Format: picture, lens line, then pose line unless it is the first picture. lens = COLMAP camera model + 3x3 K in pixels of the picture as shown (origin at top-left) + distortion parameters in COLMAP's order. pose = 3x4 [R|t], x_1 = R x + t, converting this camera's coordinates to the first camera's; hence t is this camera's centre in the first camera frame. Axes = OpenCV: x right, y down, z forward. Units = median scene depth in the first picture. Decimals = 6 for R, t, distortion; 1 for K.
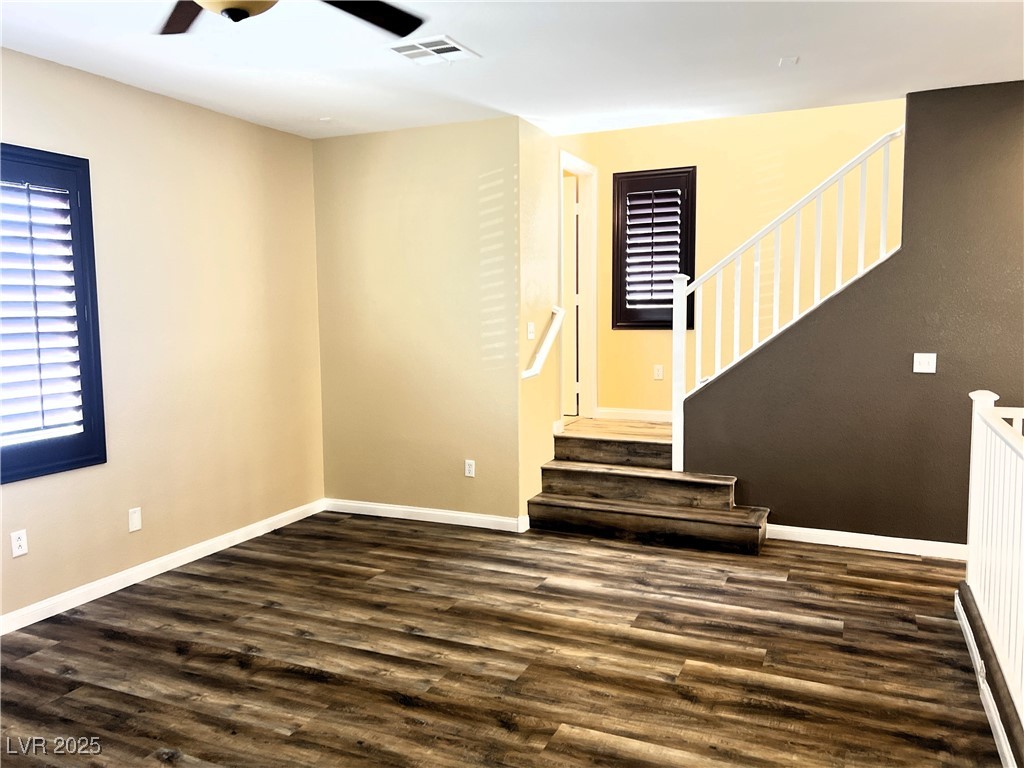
lens RADIAL K [[767.6, 0, 507.1], [0, 767.6, 376.0], [0, 0, 1]] dist [0.091141, -0.090677]
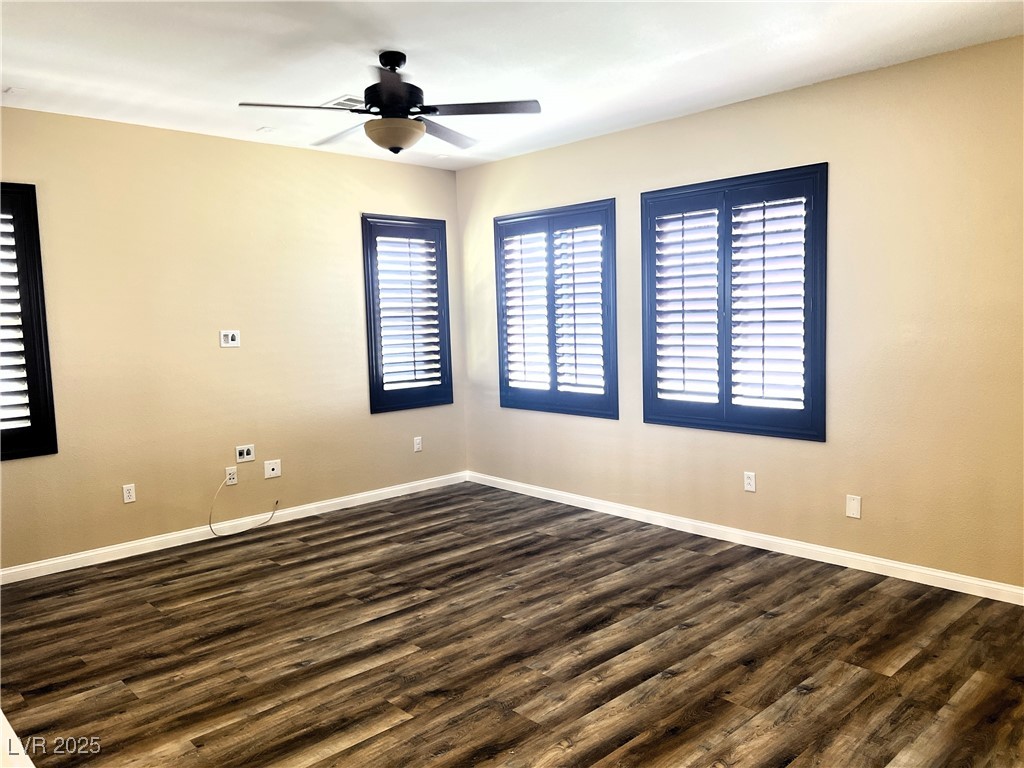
lens RADIAL K [[767.6, 0, 507.1], [0, 767.6, 376.0], [0, 0, 1]] dist [0.091141, -0.090677]
pose [[-0.373060, 0.096998, -0.922723, 0.706466], [-0.048393, 0.991132, 0.123755, -0.099689], [0.926544, 0.090822, -0.365058, 1.103853]]
